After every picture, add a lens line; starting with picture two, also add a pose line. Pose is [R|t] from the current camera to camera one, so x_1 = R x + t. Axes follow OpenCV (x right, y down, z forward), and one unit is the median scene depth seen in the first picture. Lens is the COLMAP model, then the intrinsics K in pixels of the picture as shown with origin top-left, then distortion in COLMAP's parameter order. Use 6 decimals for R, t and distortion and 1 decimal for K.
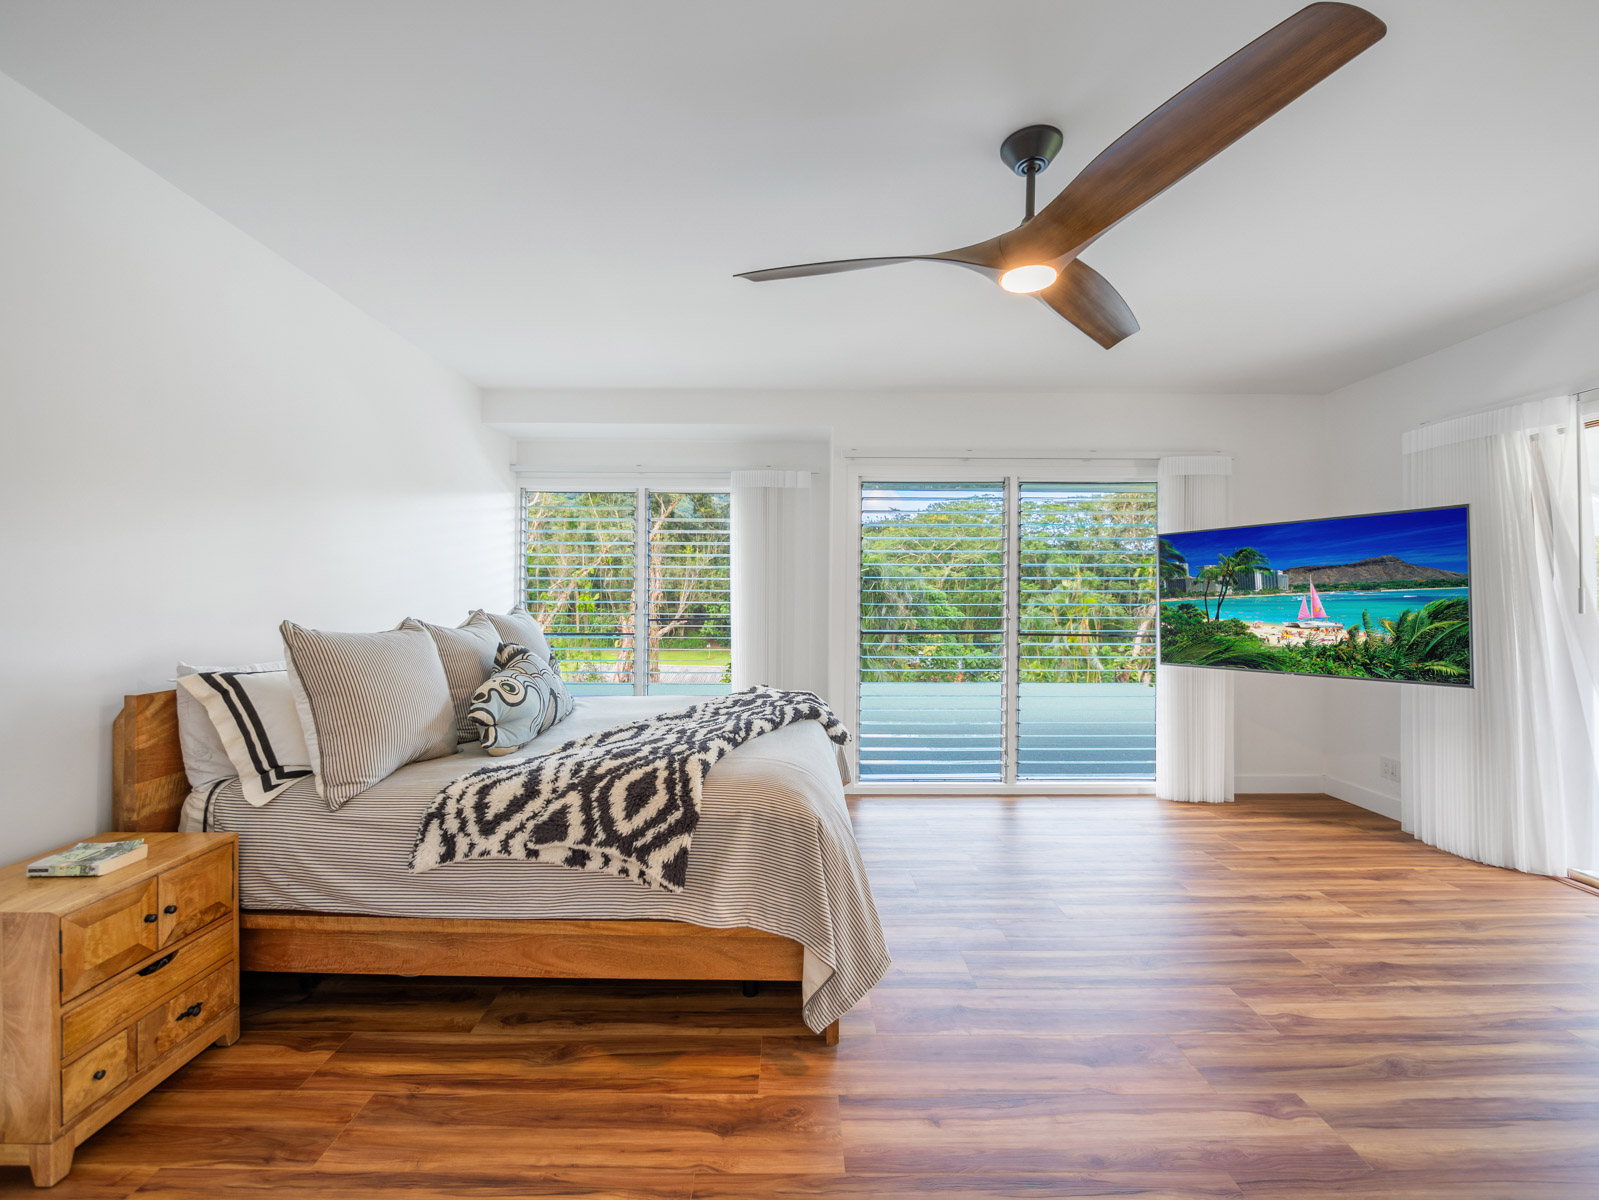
lens RADIAL K [[675.8, 0, 792.4], [0, 675.8, 570.8], [0, 0, 1]] dist [-0.007982, -0.000122]
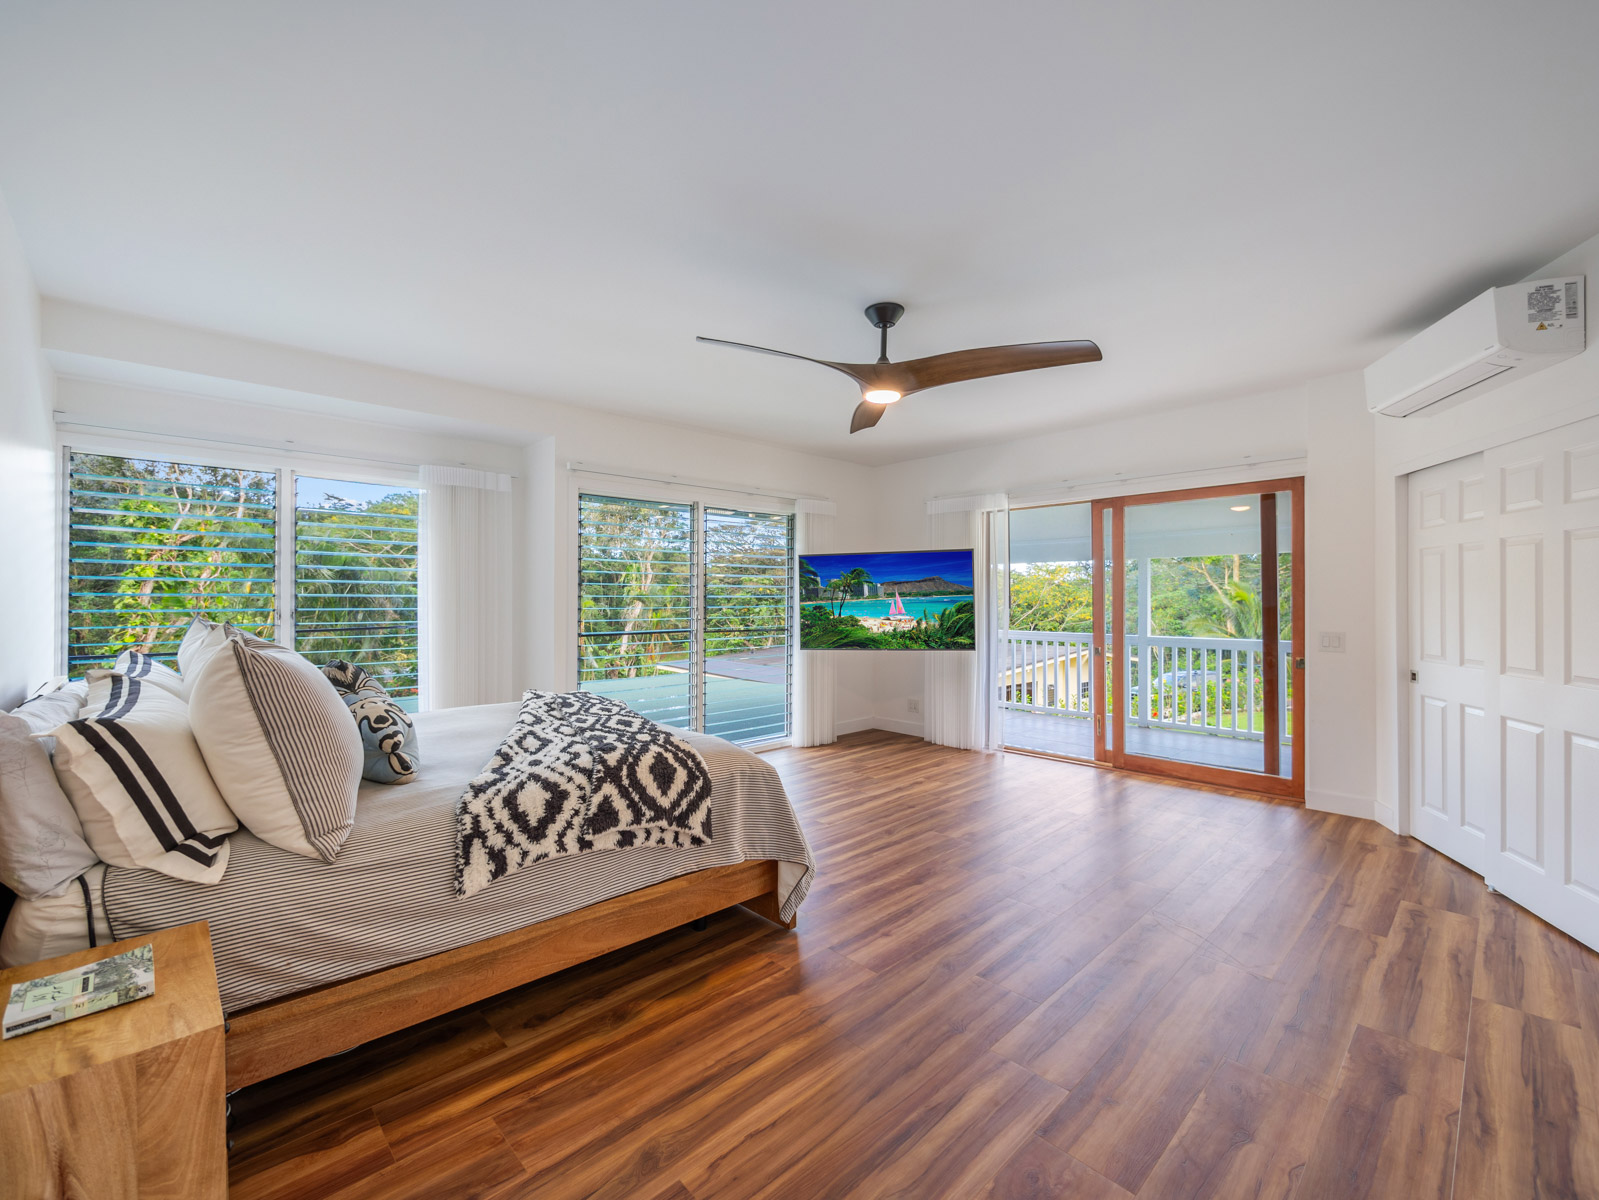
lens RADIAL K [[675.8, 0, 792.4], [0, 675.8, 570.8], [0, 0, 1]] dist [-0.007982, -0.000122]
pose [[0.733350, 0.024287, 0.679418, -0.799162], [-0.021229, 0.999692, -0.012822, -0.009398], [-0.679520, -0.005021, 0.733640, -0.006625]]
